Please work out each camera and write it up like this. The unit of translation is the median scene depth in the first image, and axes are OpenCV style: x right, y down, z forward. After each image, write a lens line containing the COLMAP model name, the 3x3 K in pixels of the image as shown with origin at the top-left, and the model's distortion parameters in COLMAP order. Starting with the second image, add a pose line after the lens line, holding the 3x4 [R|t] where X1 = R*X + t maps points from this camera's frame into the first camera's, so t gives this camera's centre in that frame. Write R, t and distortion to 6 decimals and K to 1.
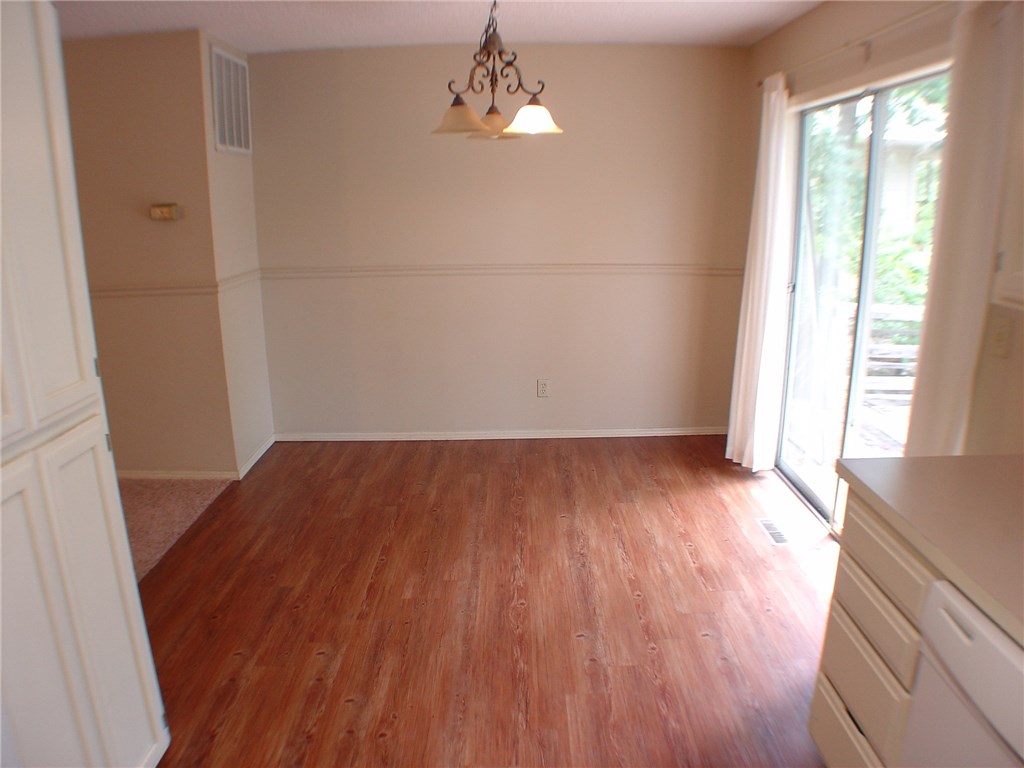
lens RADIAL K [[729.8, 0, 516.2], [0, 729.8, 382.2], [0, 0, 1]] dist [-0.161932, 0.005664]
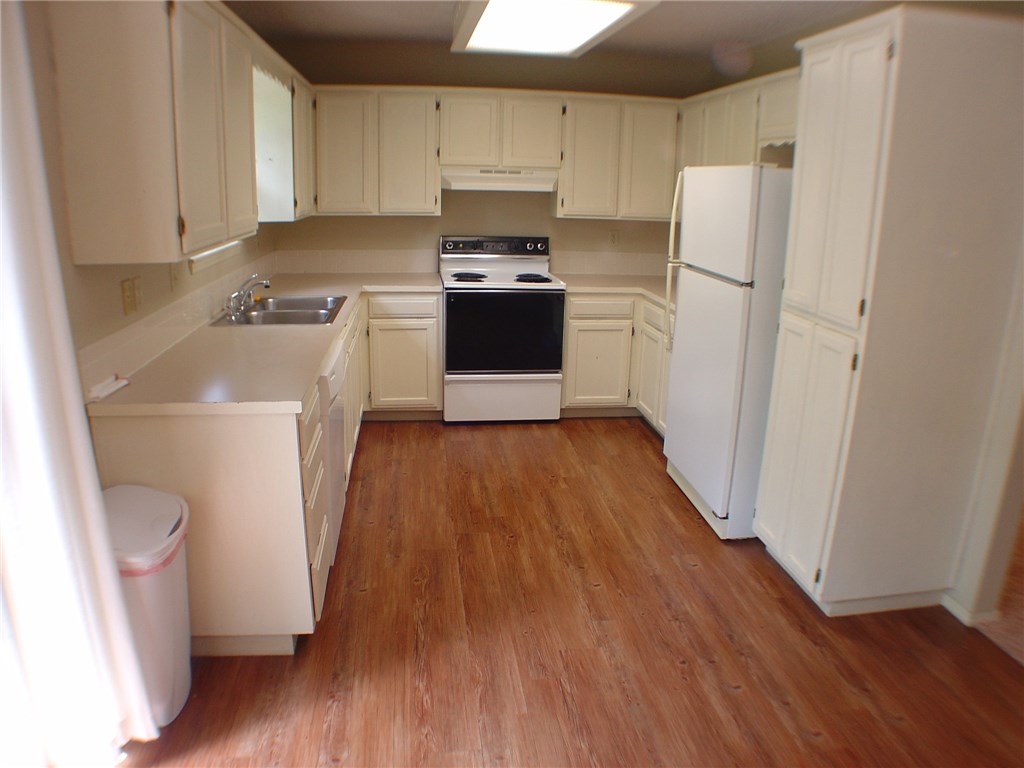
lens RADIAL K [[729.8, 0, 515.5], [0, 729.8, 386.6], [0, 0, 1]] dist [-0.161932, 0.005664]
pose [[-0.991797, 0.021761, -0.125960, 0.203430], [-0.045897, 0.859067, 0.509801, -0.428905], [0.119302, 0.511400, -0.851021, 1.644951]]
